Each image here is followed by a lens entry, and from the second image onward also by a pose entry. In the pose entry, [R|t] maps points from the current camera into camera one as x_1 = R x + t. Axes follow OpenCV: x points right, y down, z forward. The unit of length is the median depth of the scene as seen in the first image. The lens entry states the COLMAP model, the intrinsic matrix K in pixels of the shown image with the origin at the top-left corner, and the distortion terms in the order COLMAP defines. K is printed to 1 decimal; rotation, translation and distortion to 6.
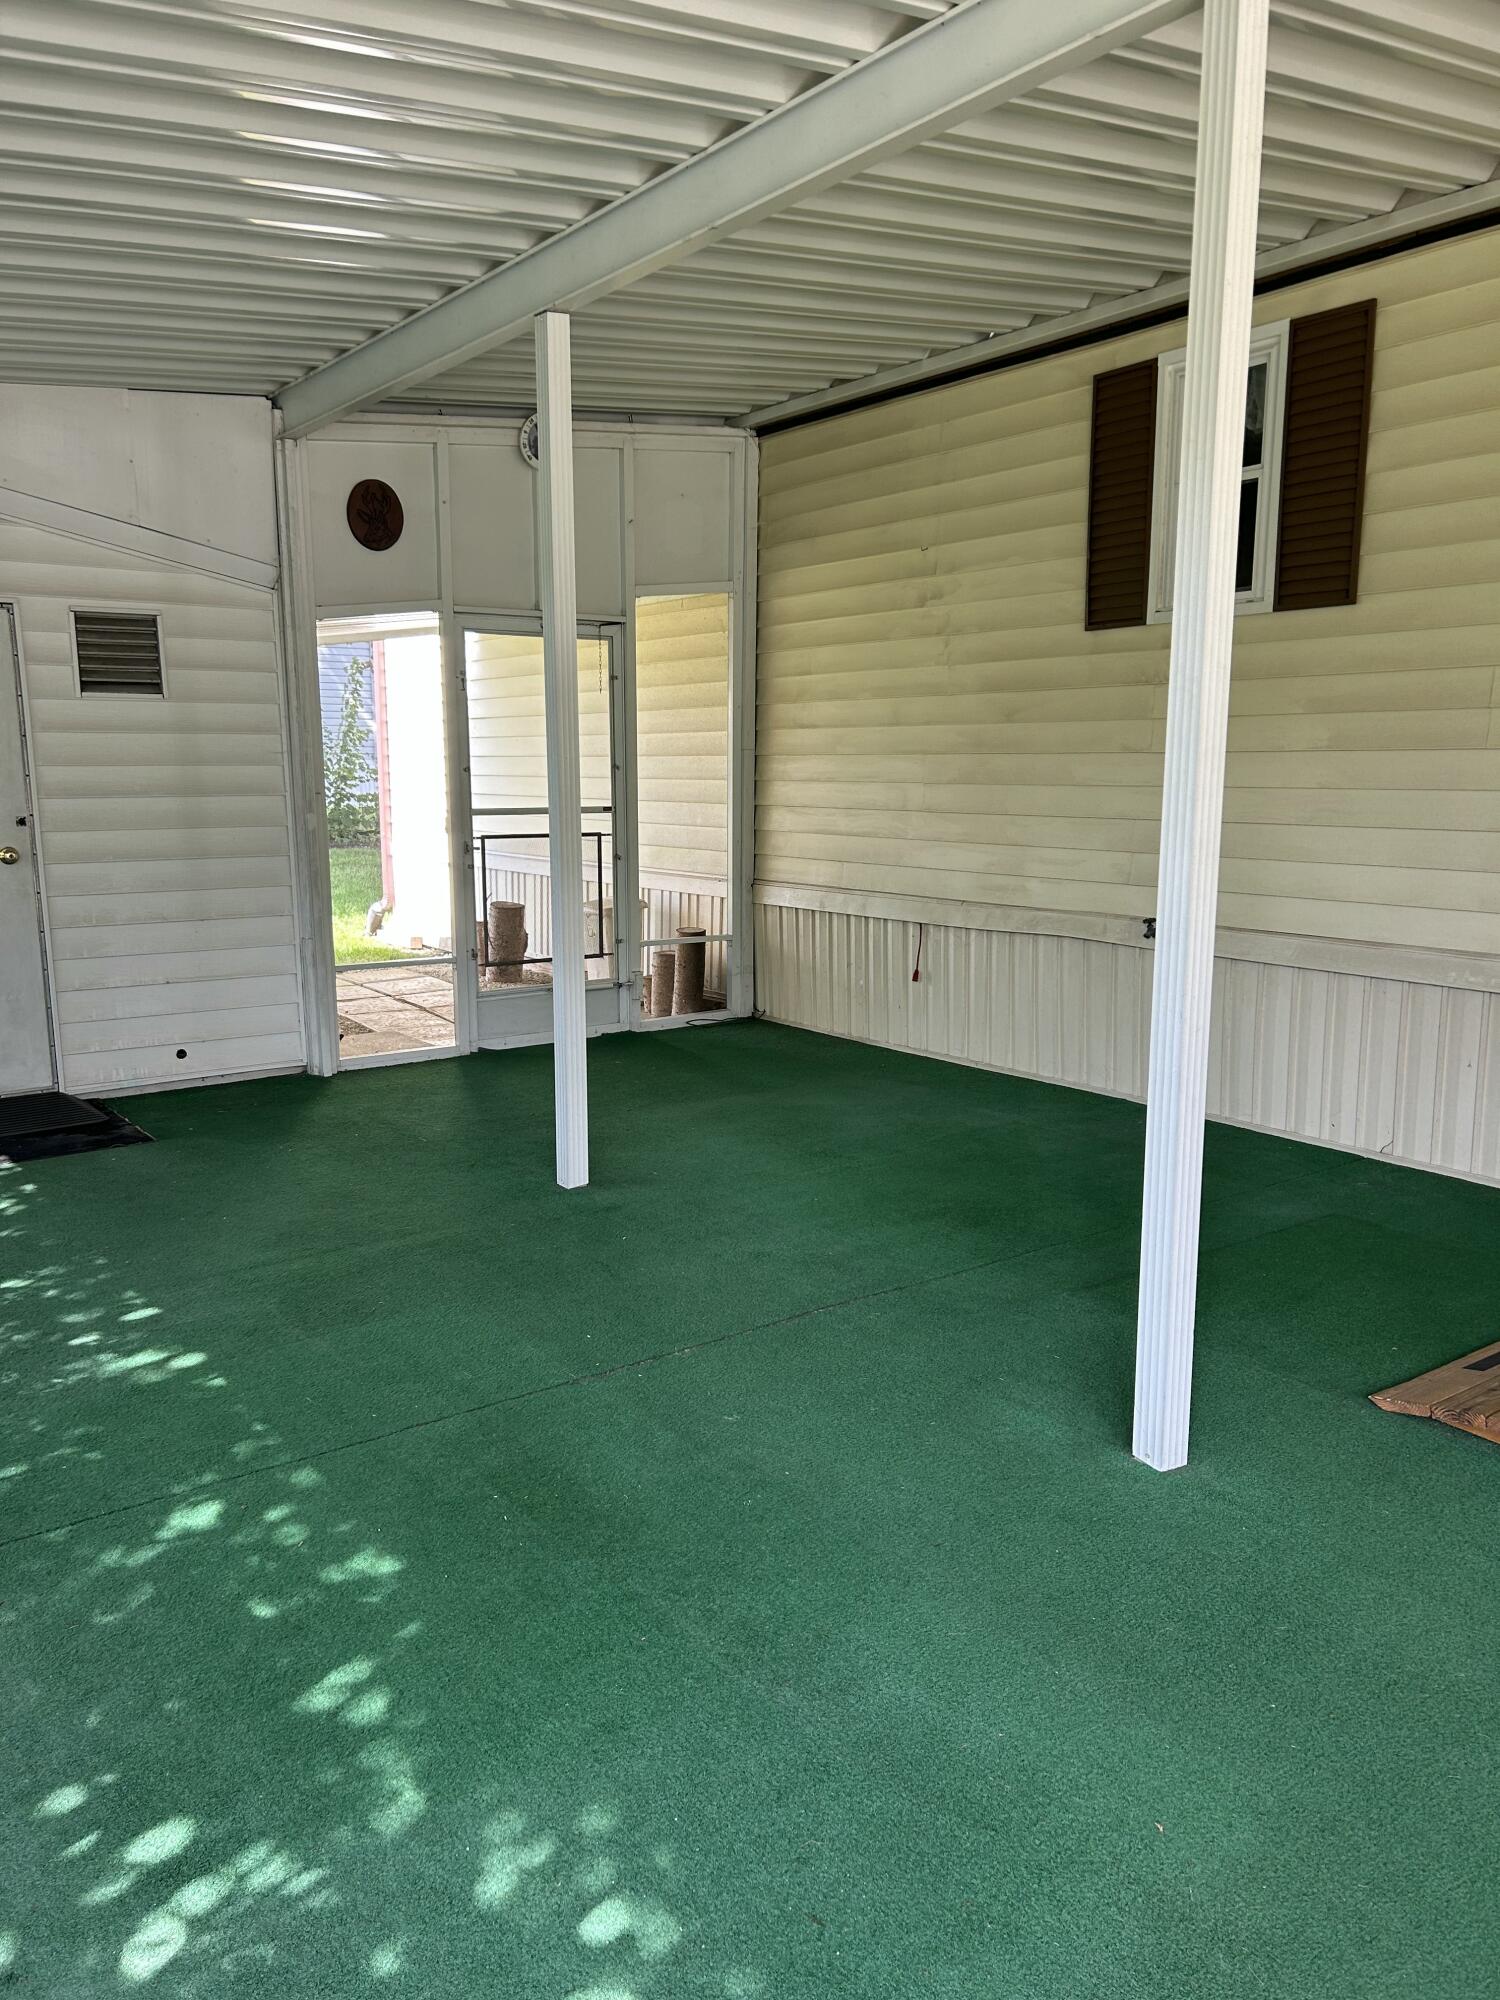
lens RADIAL K [[1504.8, 0, 747.9], [0, 1504.8, 991.7], [0, 0, 1]] dist [0.057186, -0.071496]
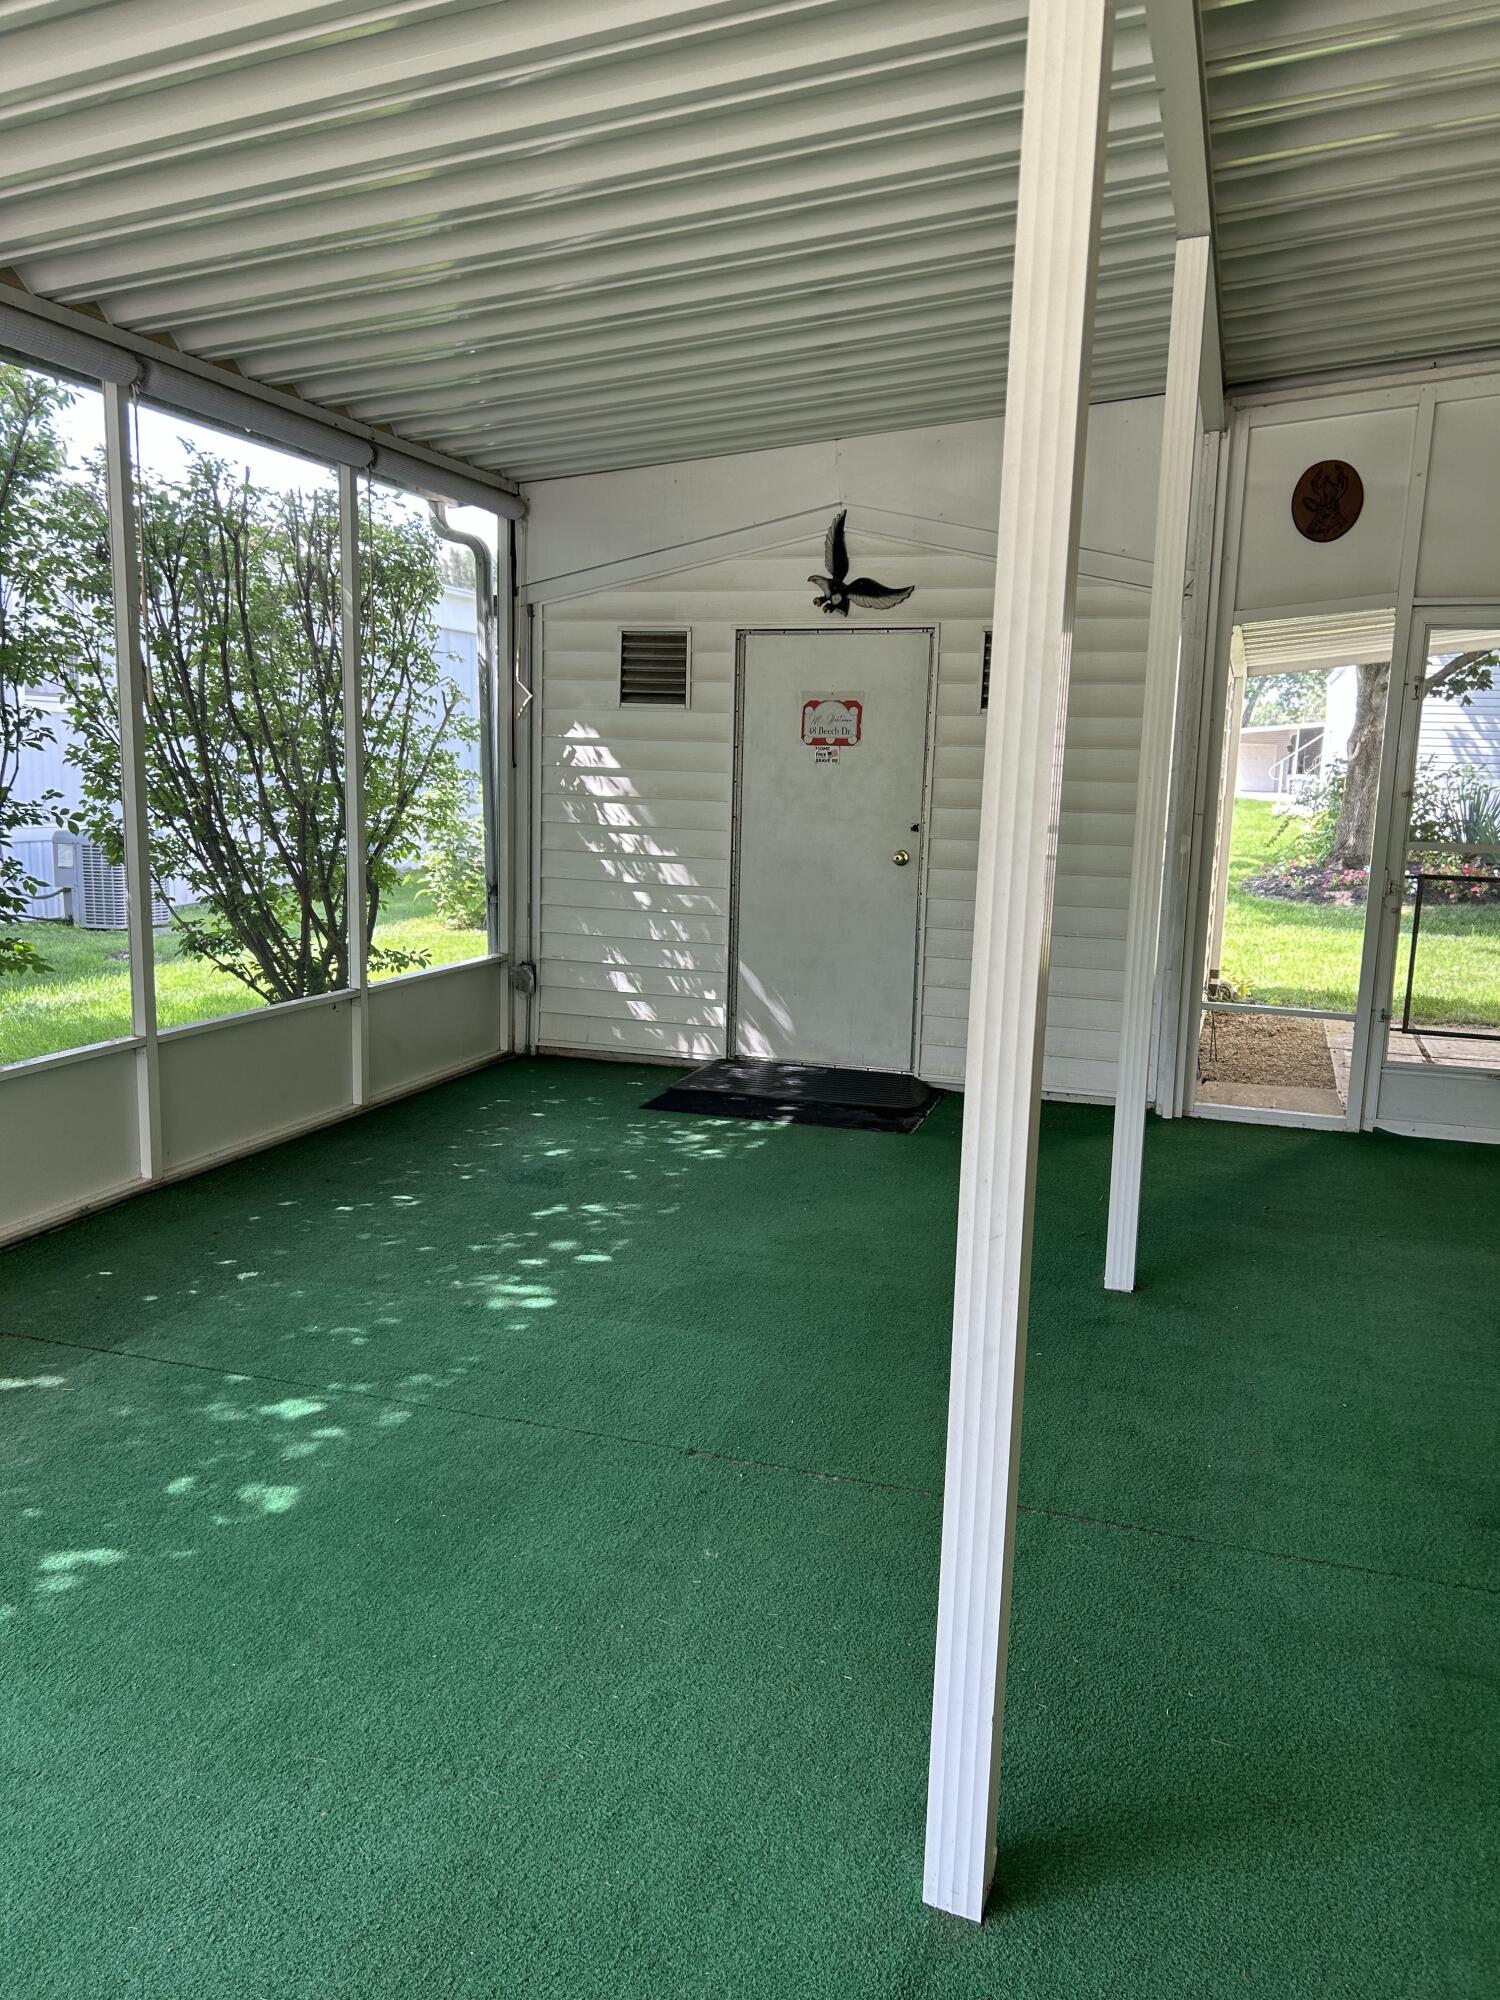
lens RADIAL K [[1504.8, 0, 743.9], [0, 1504.8, 999.2], [0, 0, 1]] dist [0.057186, -0.071496]
pose [[0.581107, 0.145528, -0.800710, 0.527479], [-0.154277, 0.985740, 0.067193, -0.067694], [0.799070, 0.084485, 0.595272, 0.411168]]
